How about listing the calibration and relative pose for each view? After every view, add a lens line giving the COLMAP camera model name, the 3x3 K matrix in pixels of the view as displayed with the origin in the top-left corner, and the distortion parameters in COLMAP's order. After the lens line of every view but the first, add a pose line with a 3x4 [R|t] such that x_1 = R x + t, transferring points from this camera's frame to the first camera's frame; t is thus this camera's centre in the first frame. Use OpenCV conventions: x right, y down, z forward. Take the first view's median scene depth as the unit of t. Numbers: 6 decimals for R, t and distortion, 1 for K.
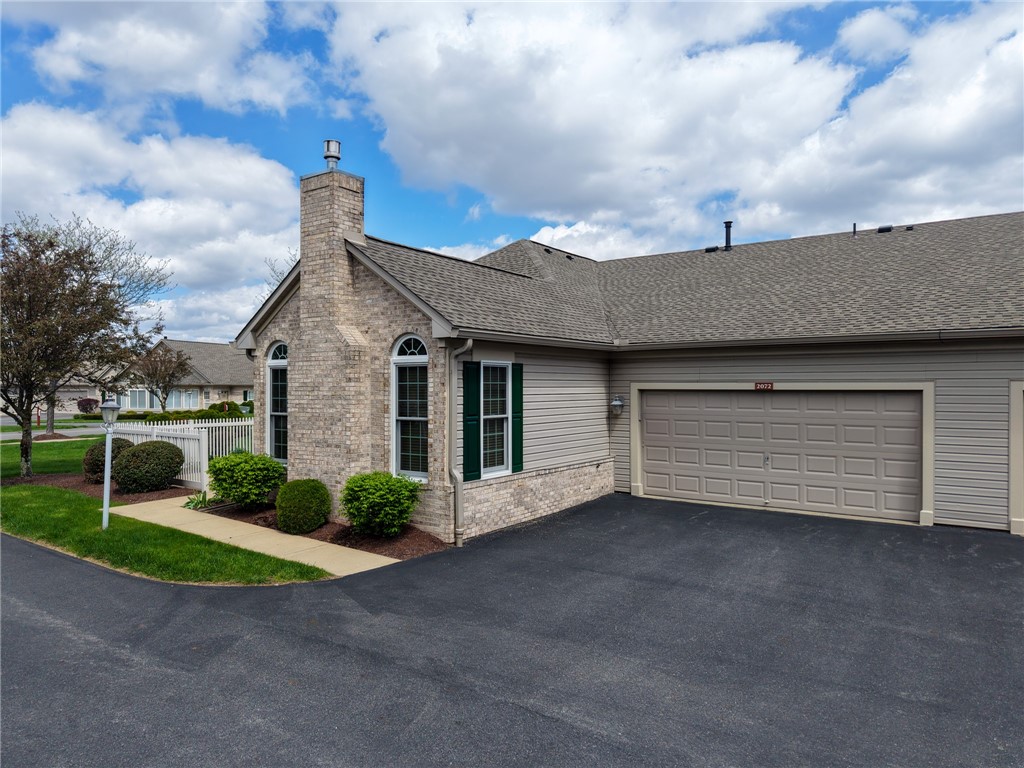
lens RADIAL K [[699.5, 0, 512.0], [0, 699.5, 384.0], [0, 0, 1]] dist [0.035669, 0.000305]
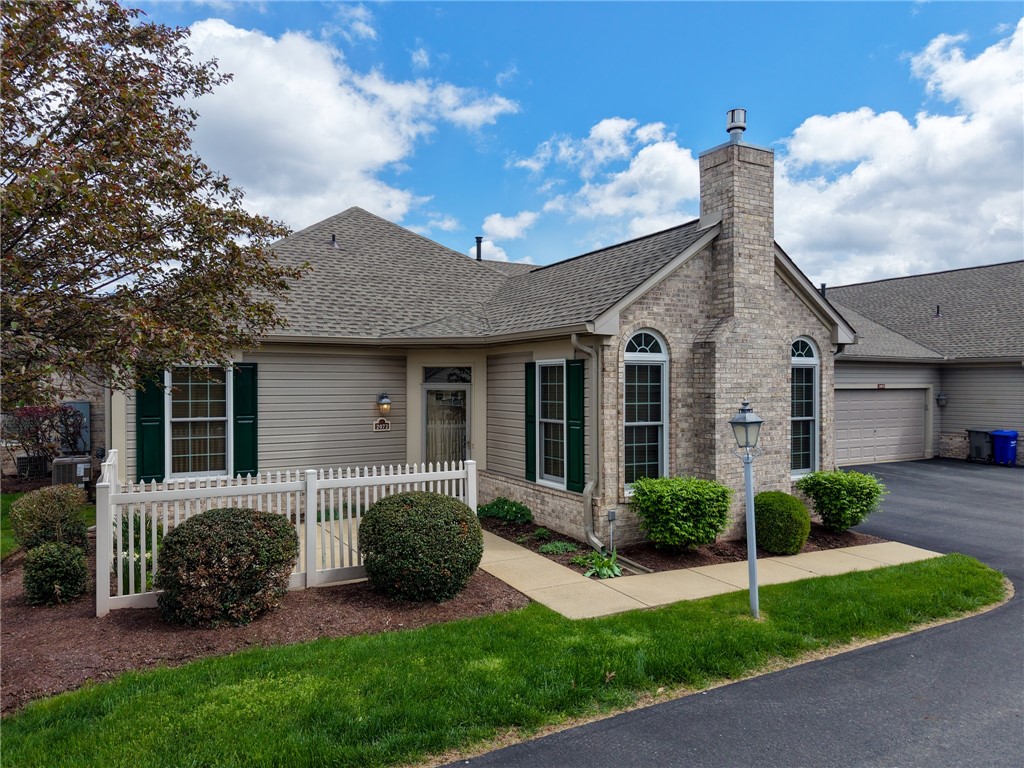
lens RADIAL K [[738.2, 0, 512.0], [0, 738.2, 384.0], [0, 0, 1]] dist [0.000209, 0.001522]
pose [[0.421724, -0.001120, 0.906724, -1.227058], [0.000700, 0.999999, 0.000910, -0.002014], [-0.906724, 0.000251, 0.421725, 0.871339]]
